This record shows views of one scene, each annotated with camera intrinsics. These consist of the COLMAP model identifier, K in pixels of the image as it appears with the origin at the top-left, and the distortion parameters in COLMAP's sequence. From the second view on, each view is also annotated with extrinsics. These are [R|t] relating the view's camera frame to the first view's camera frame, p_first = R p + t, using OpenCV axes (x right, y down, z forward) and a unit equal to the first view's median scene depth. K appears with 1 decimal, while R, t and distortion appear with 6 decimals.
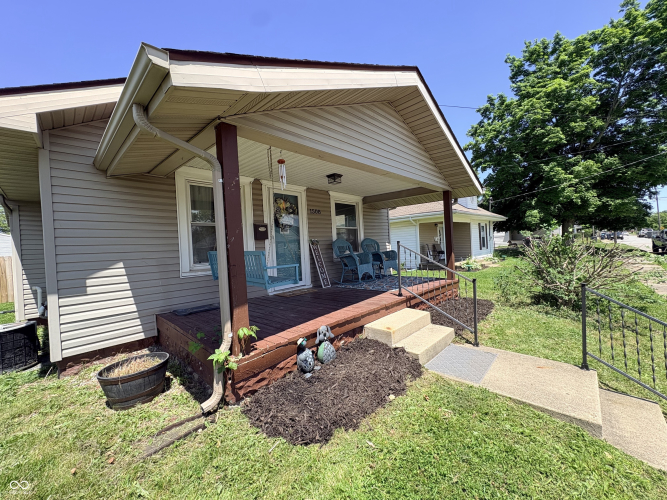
lens RADIAL K [[265.7, 0, 333.0], [0, 265.7, 248.9], [0, 0, 1]] dist [-0.000344, -0.000868]
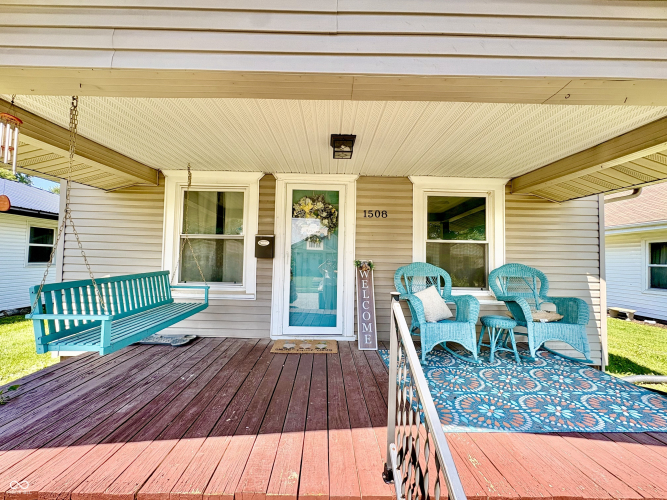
lens RADIAL K [[265.7, 0, 334.7], [0, 265.7, 249.5], [0, 0, 1]] dist [-0.000344, -0.000868]
pose [[0.697966, 0.037614, -0.715143, 0.365049], [-0.059969, 0.998182, -0.006027, -0.064196], [0.713616, 0.047093, 0.698952, 0.645767]]
